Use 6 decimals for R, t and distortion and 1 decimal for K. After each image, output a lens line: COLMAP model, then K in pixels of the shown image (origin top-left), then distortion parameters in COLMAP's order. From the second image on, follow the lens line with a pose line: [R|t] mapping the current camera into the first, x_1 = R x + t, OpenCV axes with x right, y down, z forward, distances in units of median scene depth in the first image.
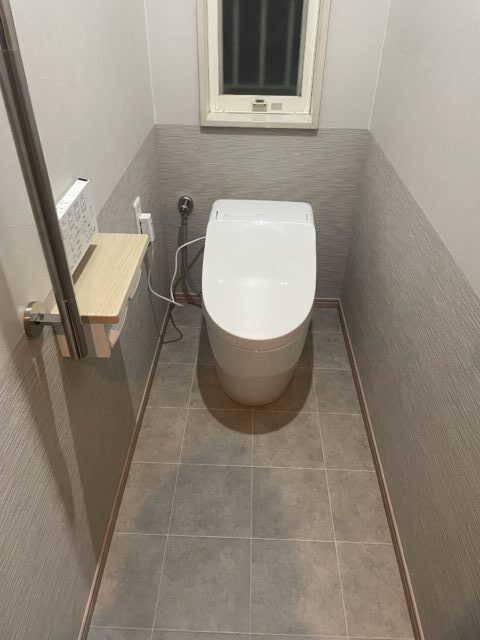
lens RADIAL K [[489.9, 0, 239.5], [0, 489.9, 317.8], [0, 0, 1]] dist [0.058032, -0.081855]
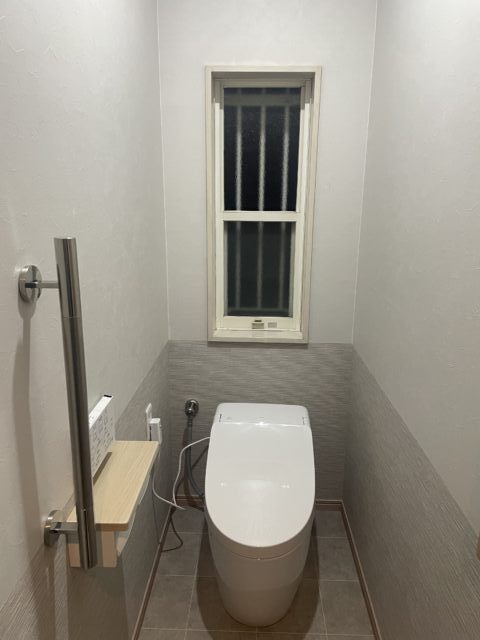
lens RADIAL K [[489.9, 0, 246.0], [0, 489.9, 305.1], [0, 0, 1]] dist [0.058032, -0.081855]
pose [[0.999957, -0.003611, 0.008575, 0.002058], [0.006732, 0.916971, -0.398897, -0.004590], [-0.006423, 0.398937, 0.916956, -0.101259]]
